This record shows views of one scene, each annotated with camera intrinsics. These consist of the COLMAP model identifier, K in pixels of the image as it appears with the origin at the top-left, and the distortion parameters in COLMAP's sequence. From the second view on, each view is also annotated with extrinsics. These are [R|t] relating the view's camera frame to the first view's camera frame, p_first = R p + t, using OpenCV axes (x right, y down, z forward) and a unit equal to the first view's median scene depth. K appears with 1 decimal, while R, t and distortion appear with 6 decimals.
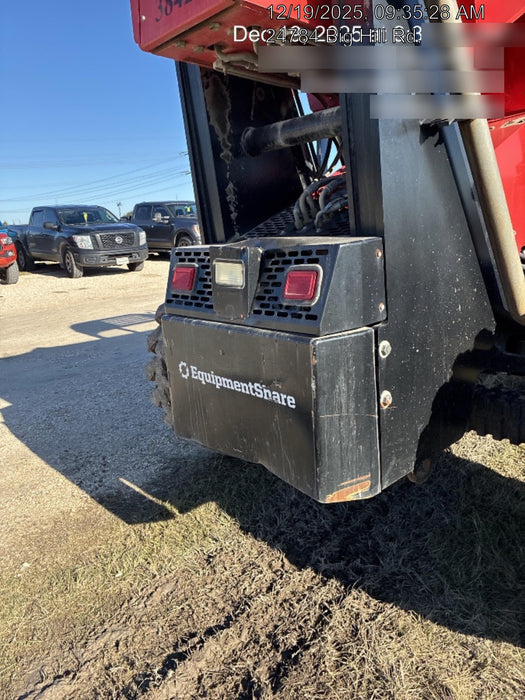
lens RADIAL K [[536.1, 0, 266.2], [0, 536.1, 346.6], [0, 0, 1]] dist [0.040637, -0.052924]
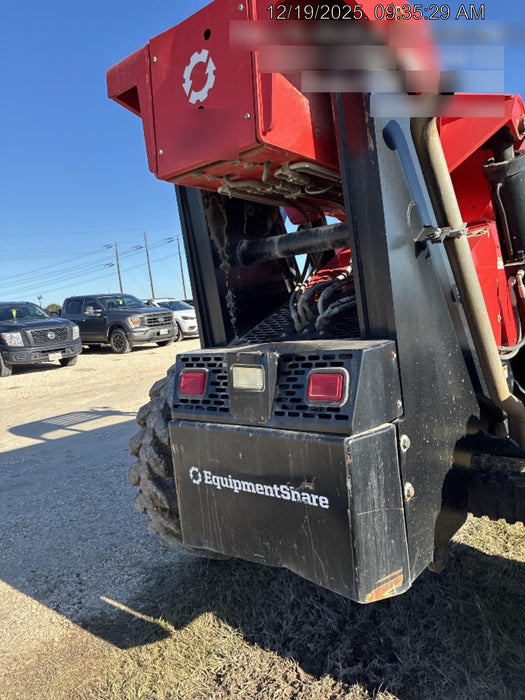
lens RADIAL K [[536.1, 0, 265.3], [0, 536.1, 343.9], [0, 0, 1]] dist [0.040637, -0.052924]
pose [[0.988752, -0.042106, 0.143513, -0.153583], [0.064476, 0.985811, -0.154984, -0.032135], [-0.134951, 0.162493, 0.977438, -0.026159]]
